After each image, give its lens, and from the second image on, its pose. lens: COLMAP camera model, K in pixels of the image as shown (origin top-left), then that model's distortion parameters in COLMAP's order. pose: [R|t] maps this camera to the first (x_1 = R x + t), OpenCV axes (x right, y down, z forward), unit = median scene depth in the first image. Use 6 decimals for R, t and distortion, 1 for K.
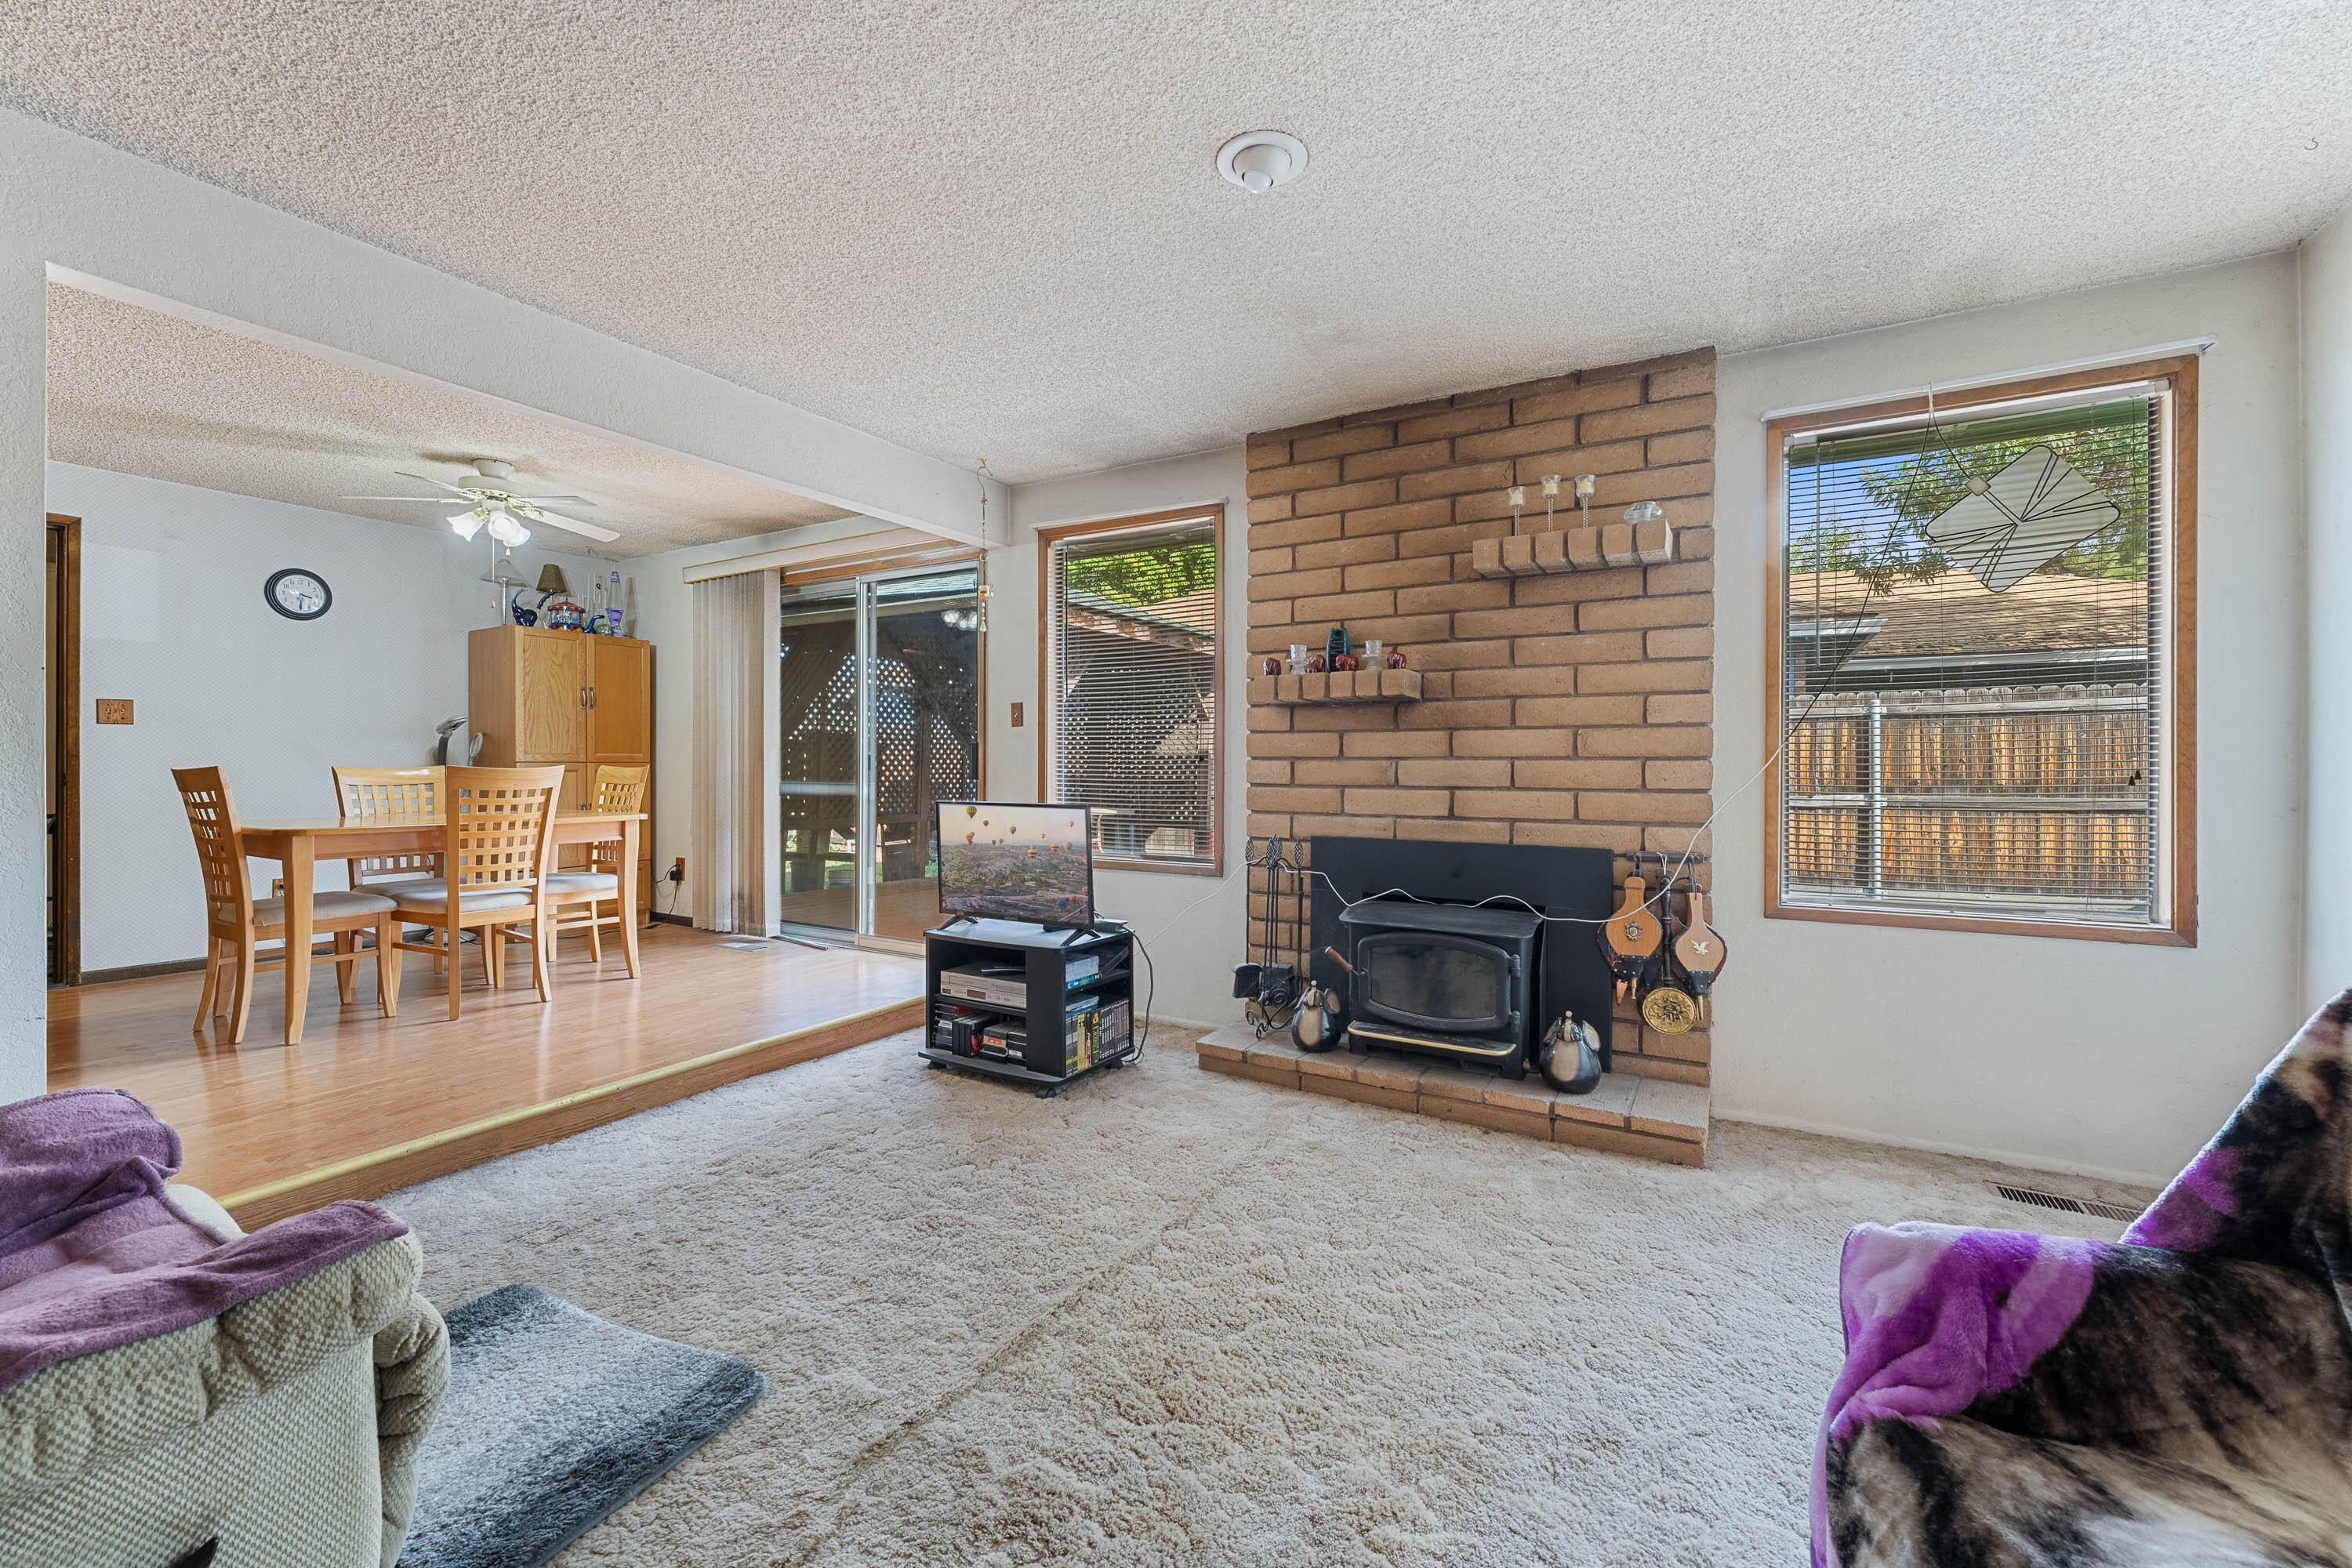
lens RADIAL K [[946.6, 0, 1174.6], [0, 946.6, 767.8], [0, 0, 1]] dist [-0.000408, 0.000206]
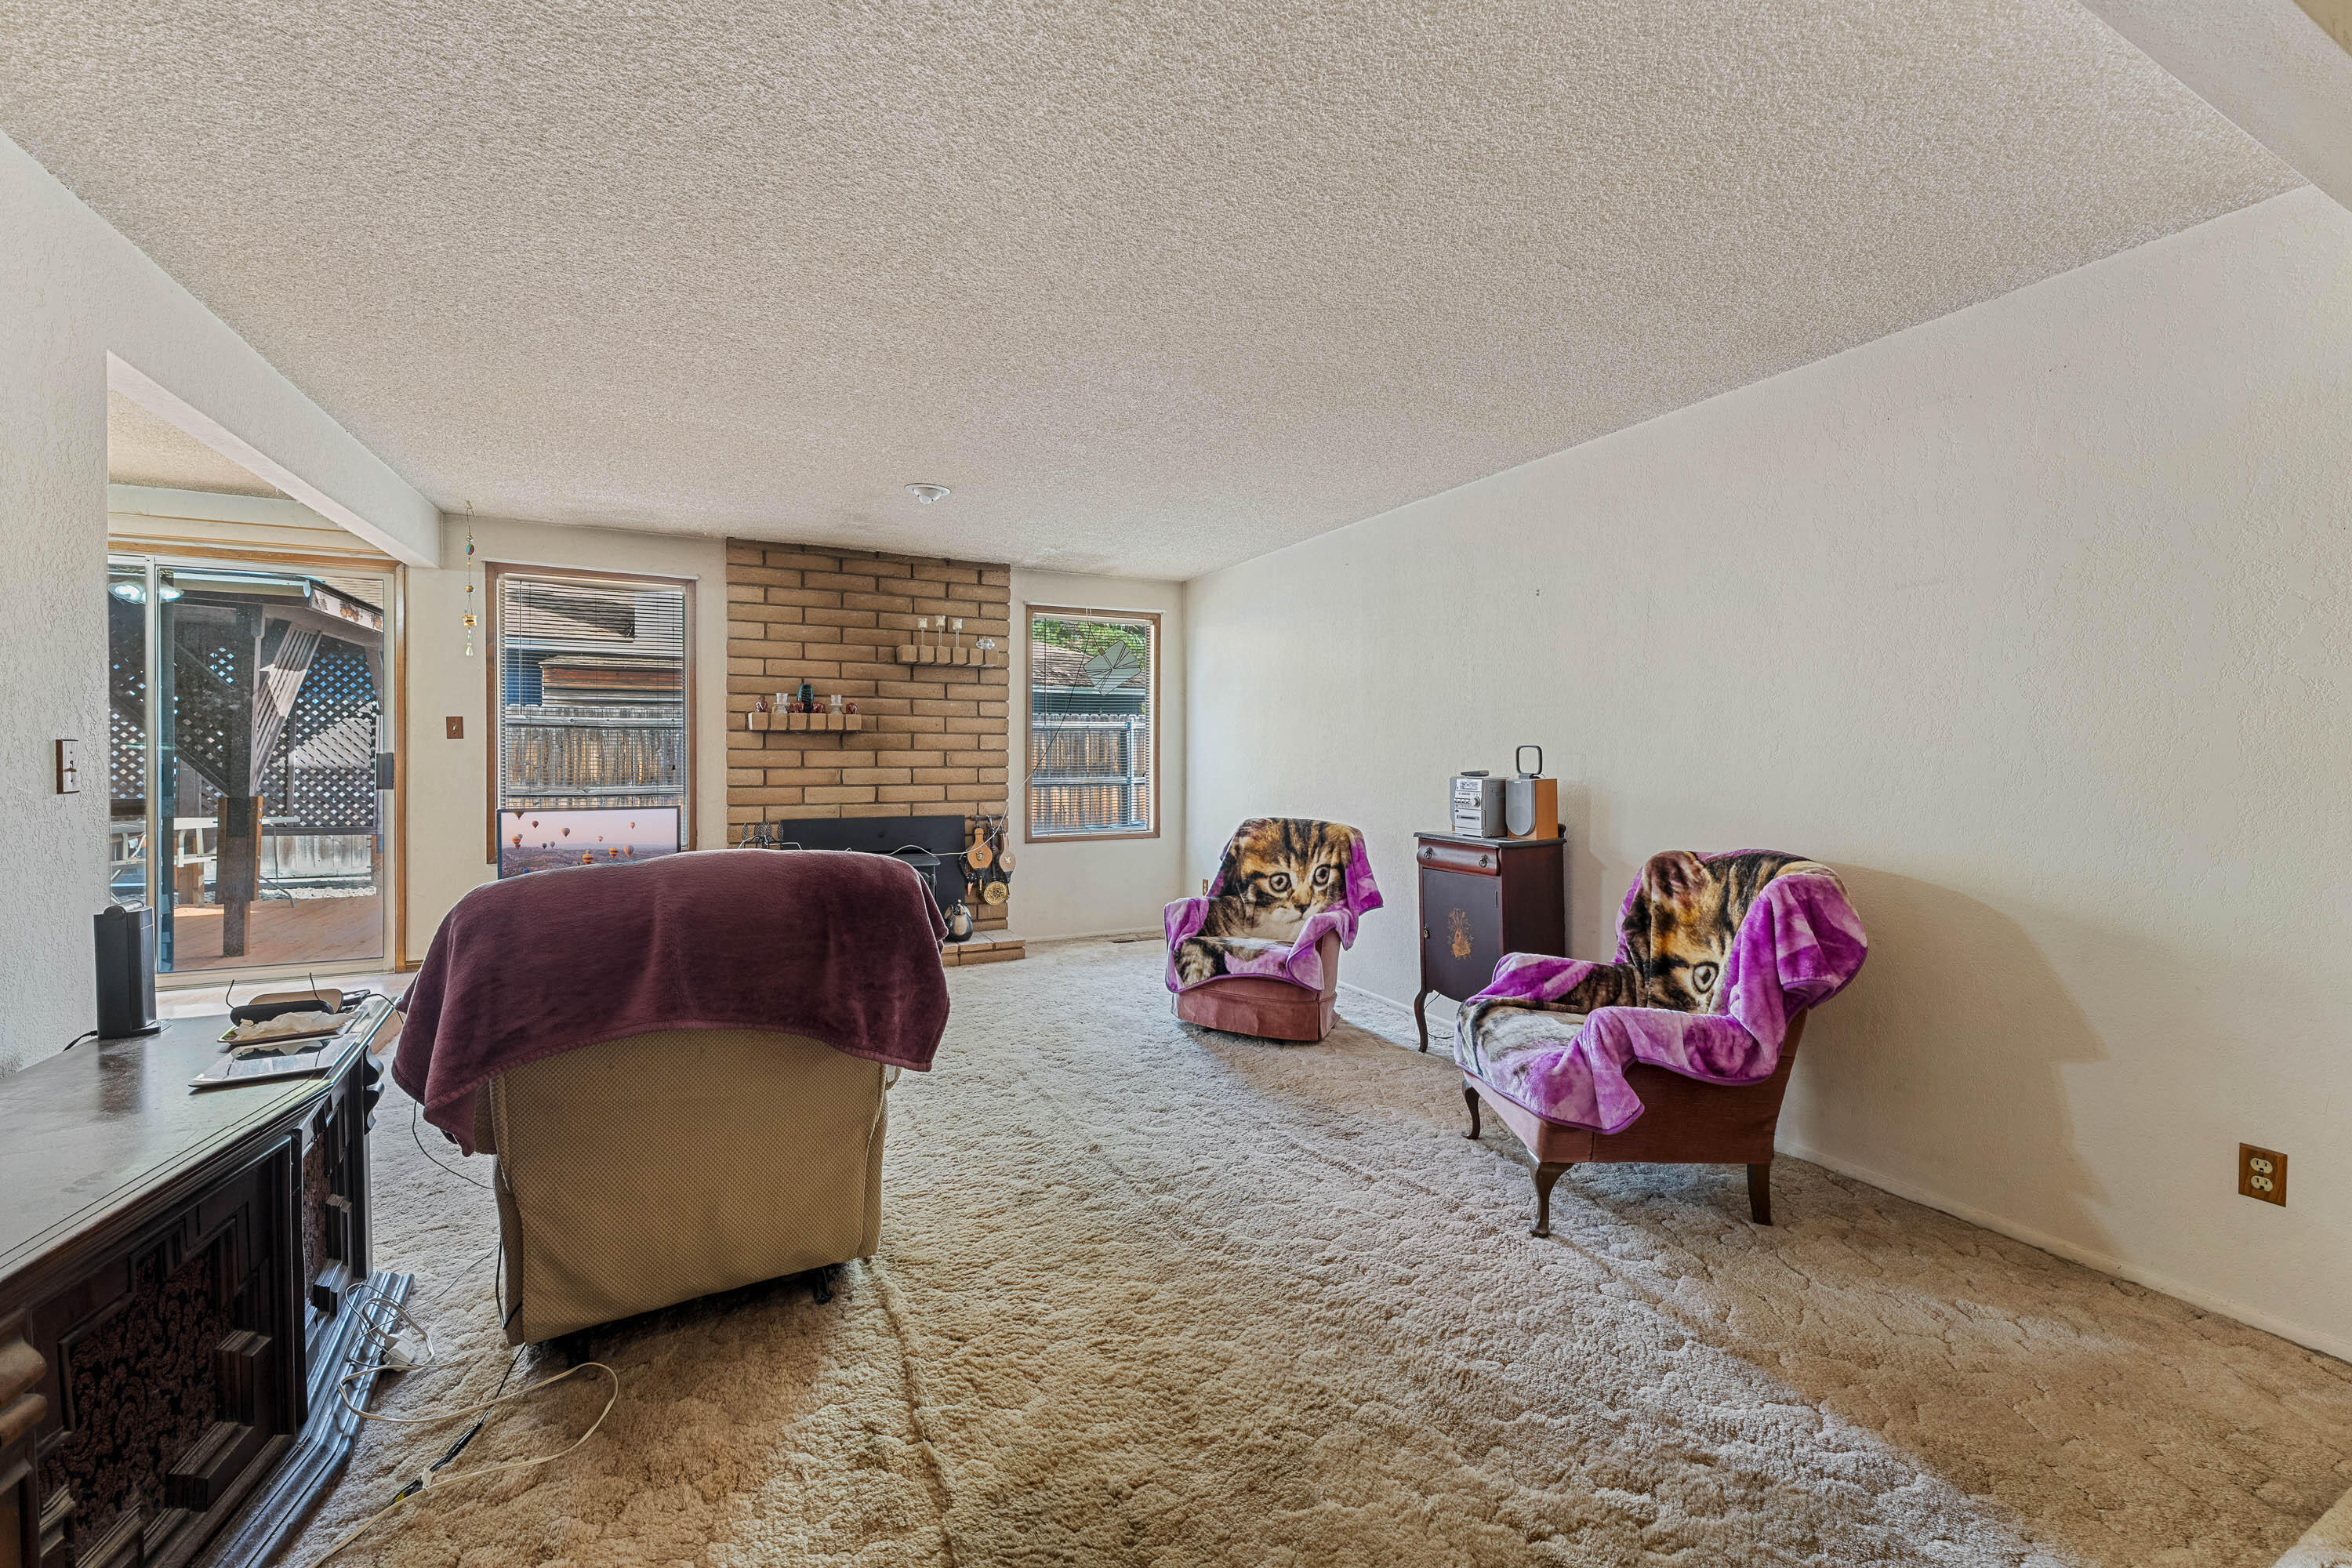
lens RADIAL K [[947.0, 0, 1183.5], [0, 947.0, 759.6], [0, 0, 1]] dist [-0.001794, -0.000159]
pose [[0.543643, -0.007310, 0.839285, -0.808267], [-0.000646, 0.999958, 0.009127, -0.038973], [-0.839316, -0.005504, 0.543616, -0.364646]]
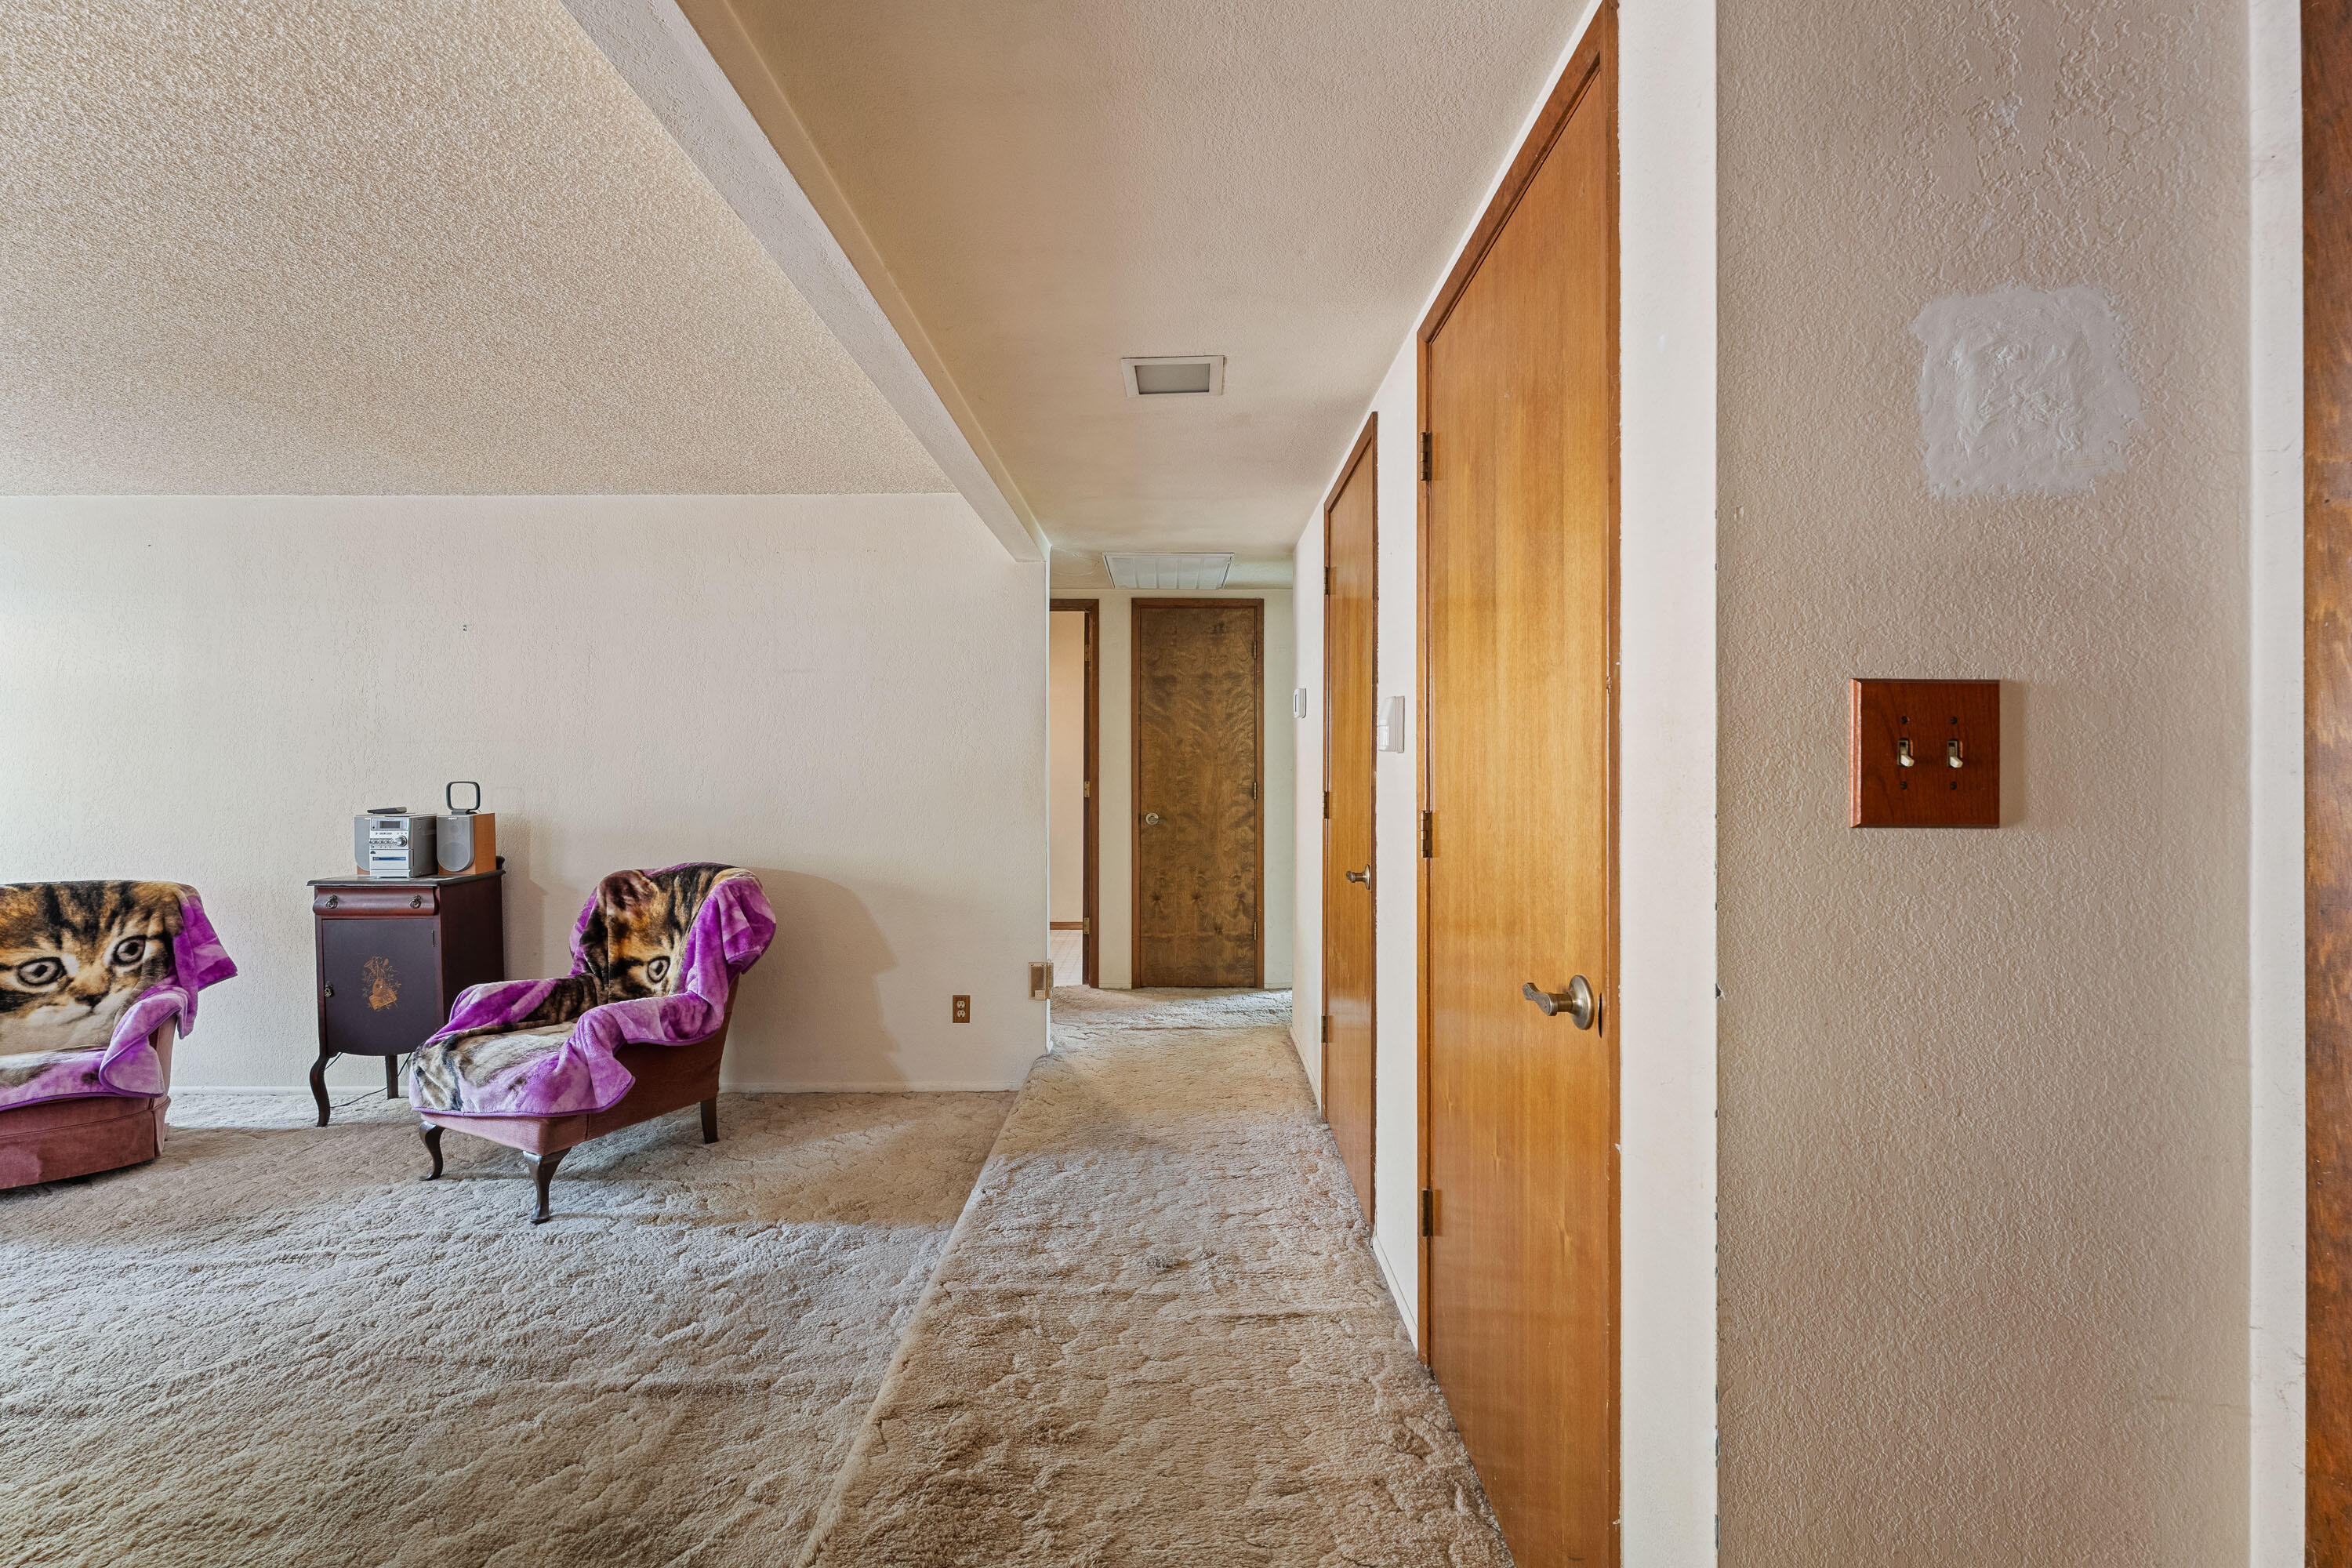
lens RADIAL K [[952.8, 0, 1175.8], [0, 952.8, 758.6], [0, 0, 1]] dist [-0.000808, -0.000070]
pose [[-0.508421, 0.001006, 0.861108, -1.046308], [0.002050, 0.999998, 0.000042, -0.069909], [-0.861106, 0.001786, -0.508422, -0.257839]]
